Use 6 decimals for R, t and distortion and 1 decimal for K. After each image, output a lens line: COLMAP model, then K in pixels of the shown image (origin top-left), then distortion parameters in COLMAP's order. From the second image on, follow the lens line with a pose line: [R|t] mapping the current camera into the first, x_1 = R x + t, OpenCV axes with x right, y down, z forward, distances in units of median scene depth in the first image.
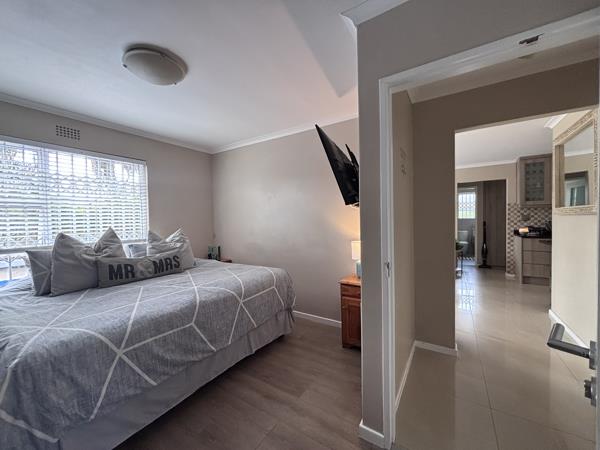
lens RADIAL K [[240.1, 0, 294.3], [0, 240.1, 224.2], [0, 0, 1]] dist [0.007259, -0.002214]
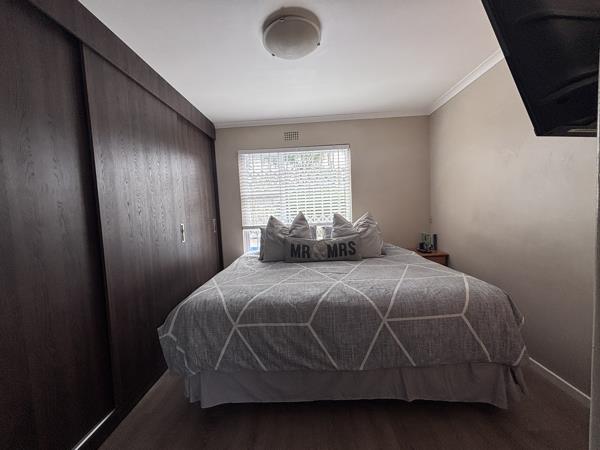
lens RADIAL K [[240.1, 0, 296.6], [0, 240.1, 223.8], [0, 0, 1]] dist [0.007259, -0.002214]
pose [[0.520724, 0.046324, -0.852468, 0.221374], [0.019442, 0.997624, 0.066088, -0.002589], [0.853504, -0.050987, 0.518586, 0.436661]]
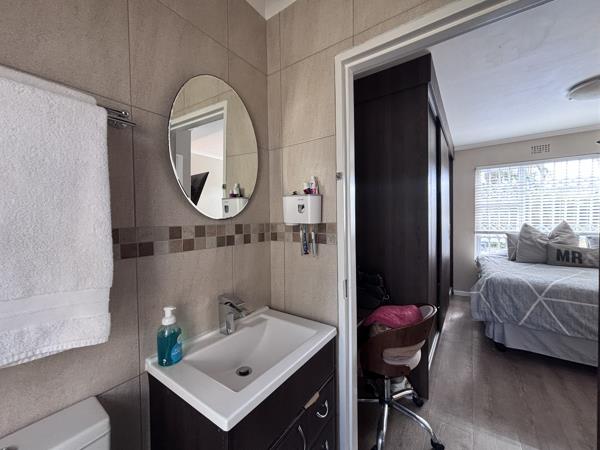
lens RADIAL K [[240.1, 0, 300.8], [0, 240.1, 226.2], [0, 0, 1]] dist [0.007259, -0.002214]
pose [[-0.031855, 0.052421, -0.998117, 0.586850], [-0.004781, 0.998604, 0.052600, -0.018233], [0.999481, 0.006448, -0.031560, -0.358108]]
